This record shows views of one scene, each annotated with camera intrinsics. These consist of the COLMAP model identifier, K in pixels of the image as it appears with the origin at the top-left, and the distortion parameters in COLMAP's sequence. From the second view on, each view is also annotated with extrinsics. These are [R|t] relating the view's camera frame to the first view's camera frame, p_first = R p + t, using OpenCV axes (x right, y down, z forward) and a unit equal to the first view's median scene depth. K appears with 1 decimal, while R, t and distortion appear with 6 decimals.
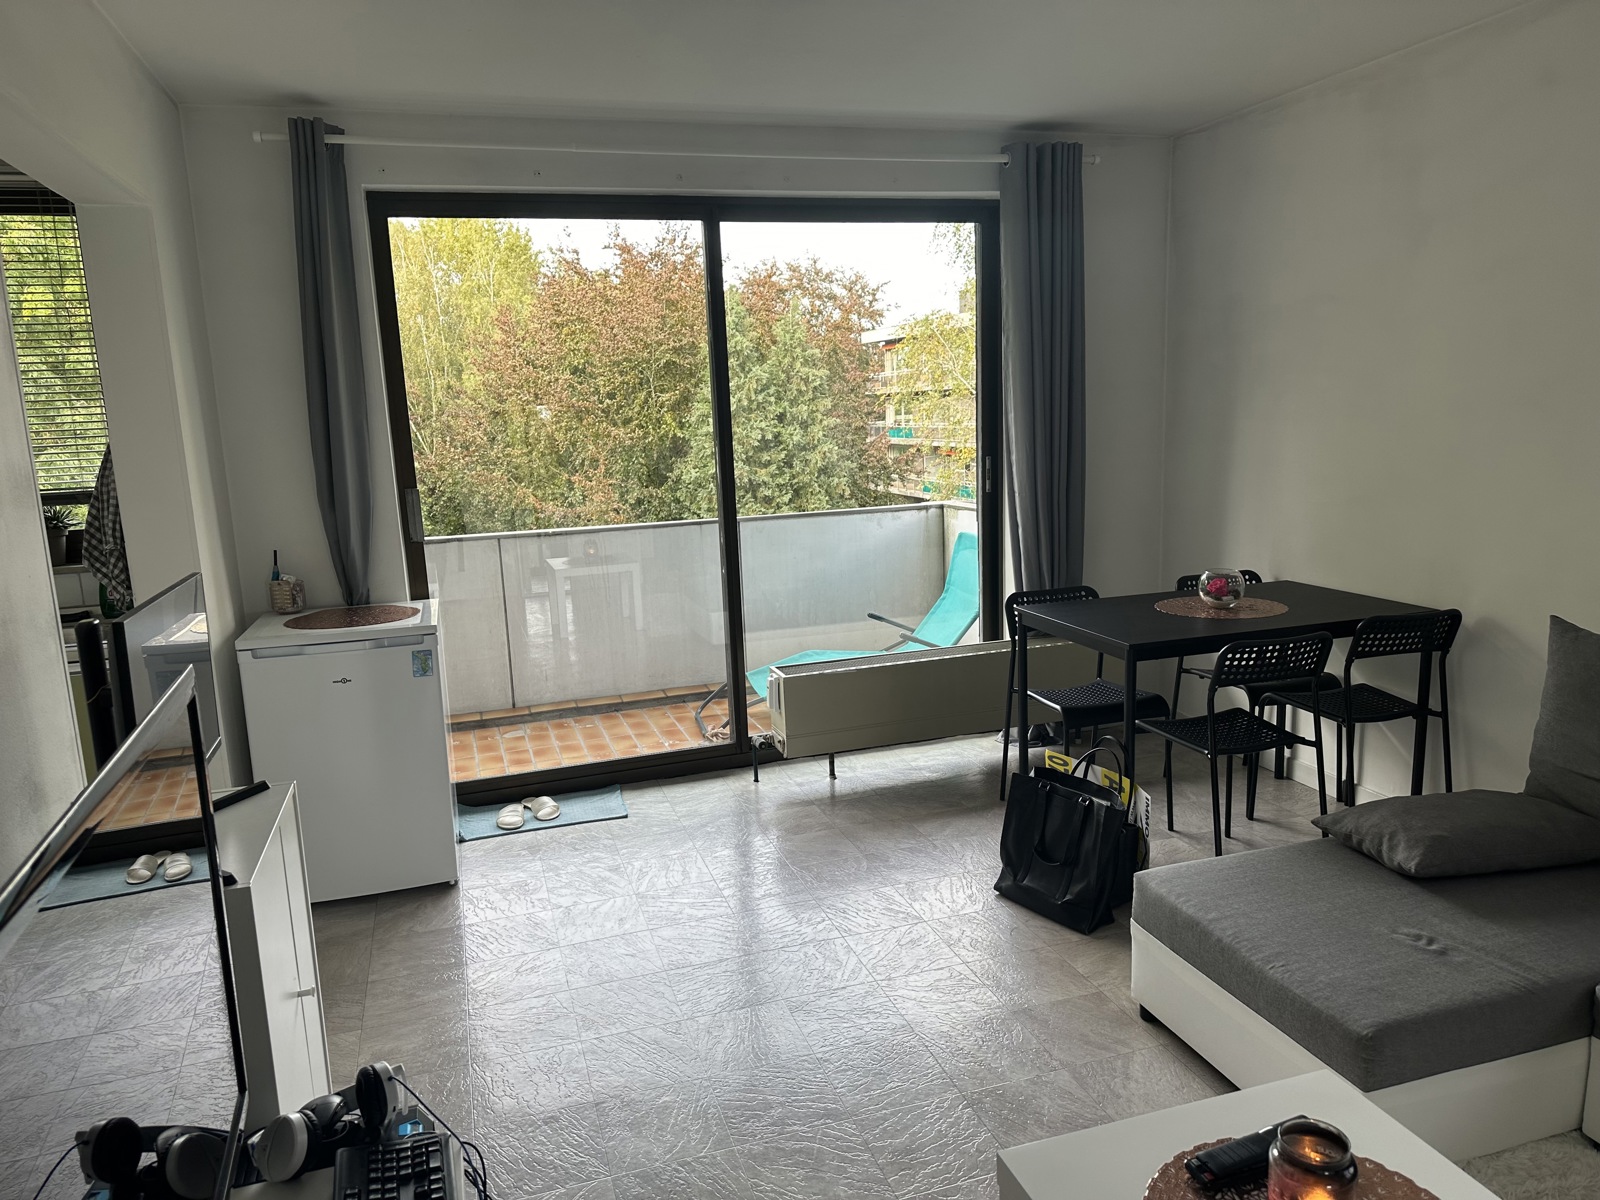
lens RADIAL K [[1123.7, 0, 800.2], [0, 1123.7, 605.8], [0, 0, 1]] dist [0.069344, -0.085983]
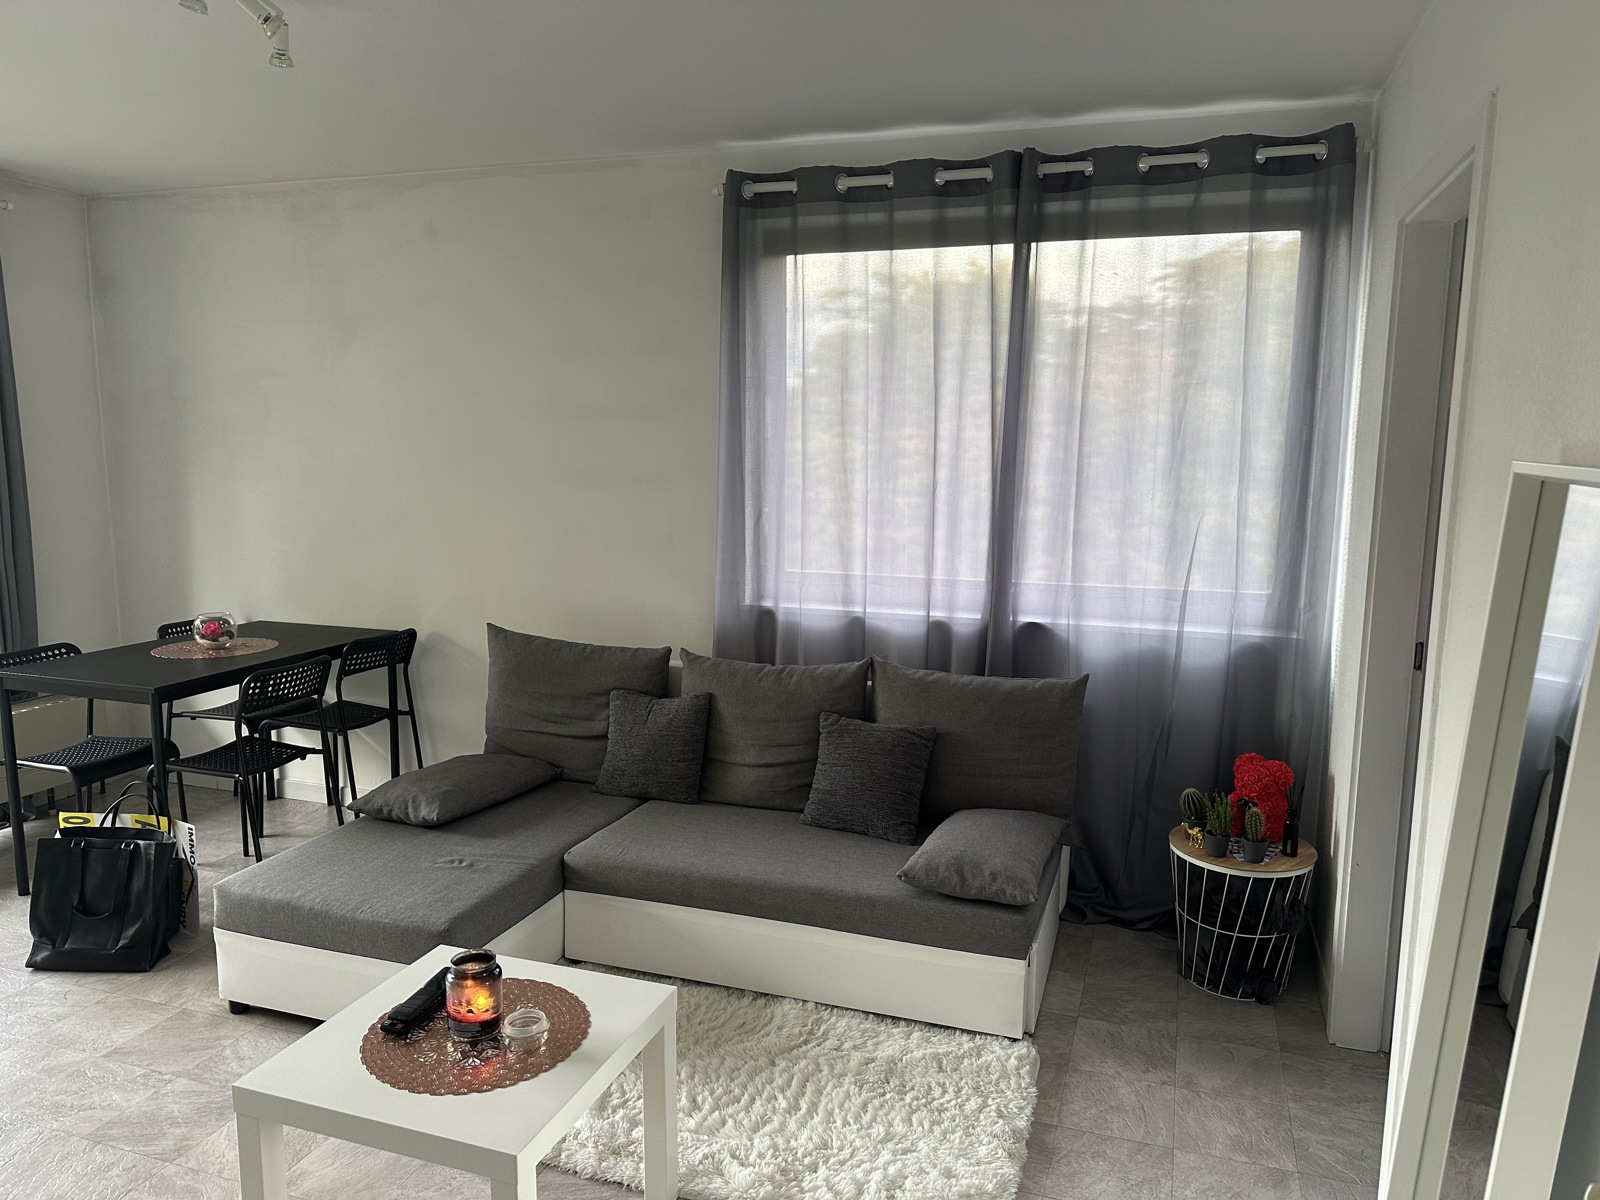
lens RADIAL K [[1123.7, 0, 800.2], [0, 1123.7, 605.8], [0, 0, 1]] dist [0.069344, -0.085983]
pose [[0.595820, -0.075988, 0.799515, -0.164976], [0.112422, 0.993603, 0.010655, 0.012261], [-0.795211, 0.083535, 0.600551, -0.103650]]
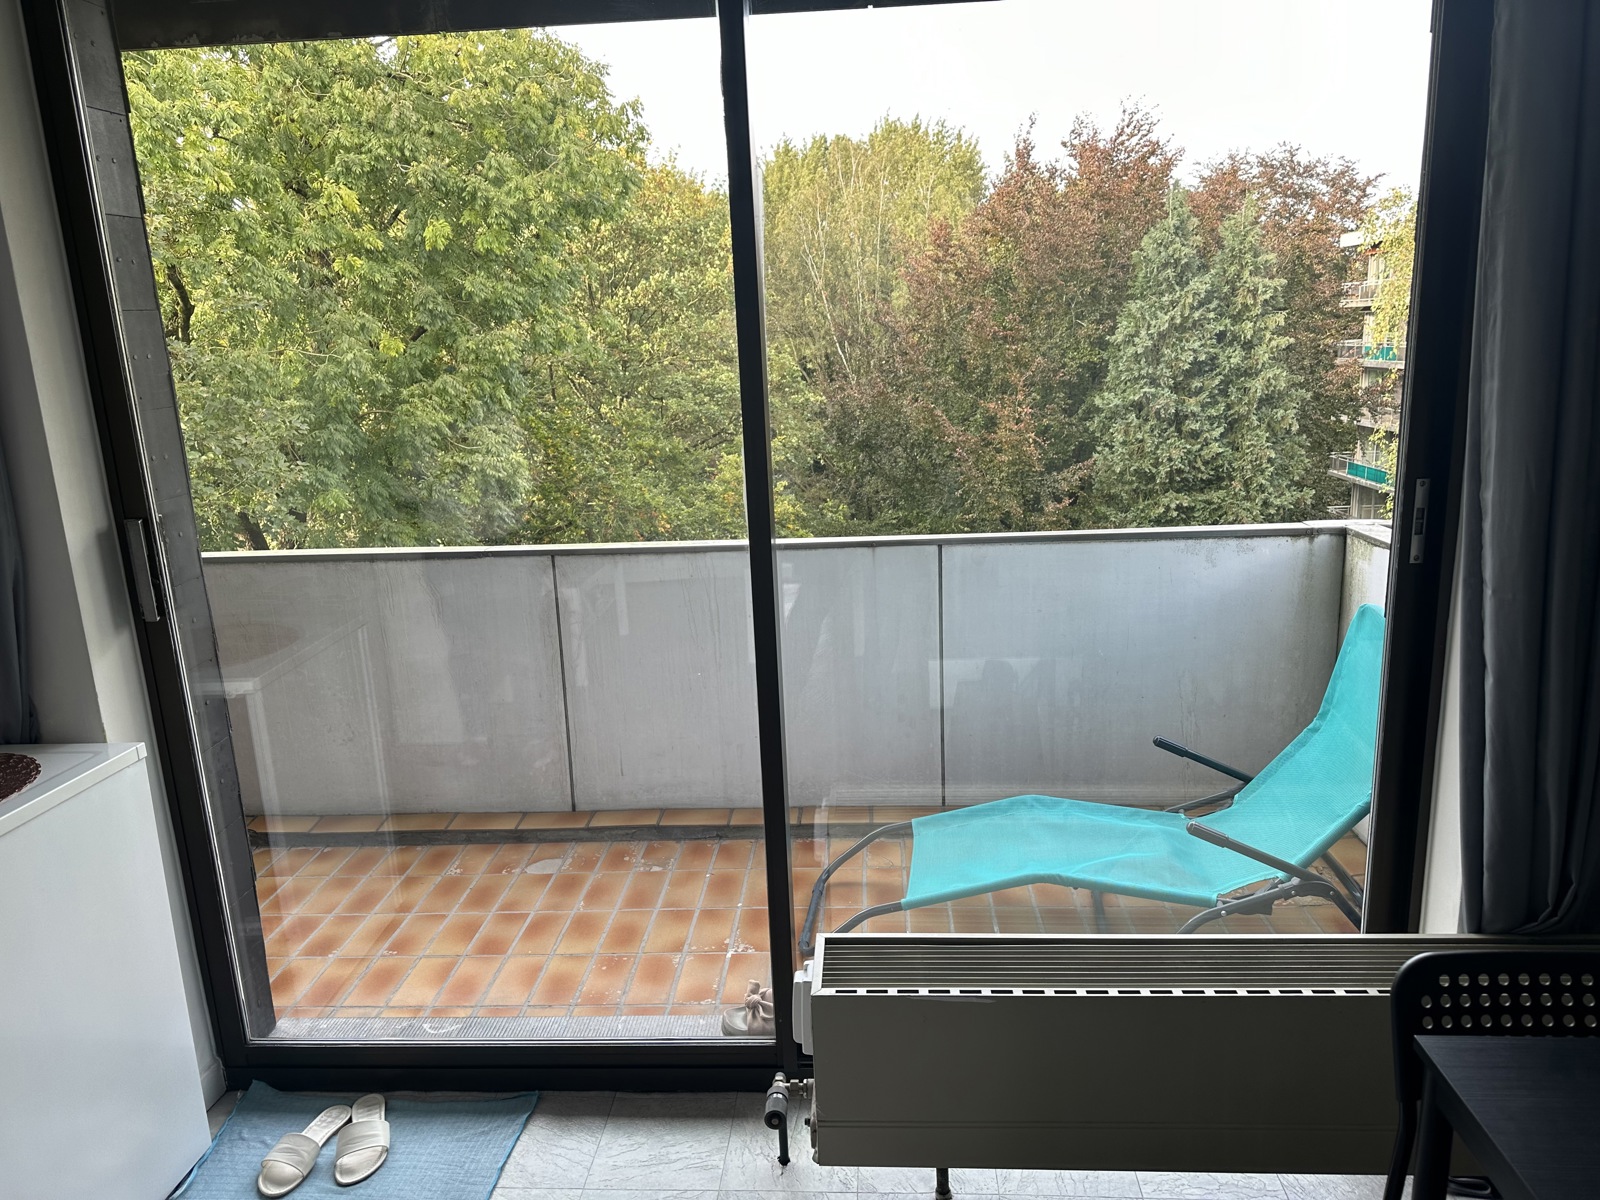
lens RADIAL K [[1123.7, 0, 800.2], [0, 1123.7, 605.8], [0, 0, 1]] dist [0.069344, -0.085983]
pose [[0.929390, 0.090031, -0.357950, 0.144028], [-0.064701, 0.994518, 0.082147, -0.141528], [0.363384, -0.053187, 0.930120, 0.698034]]
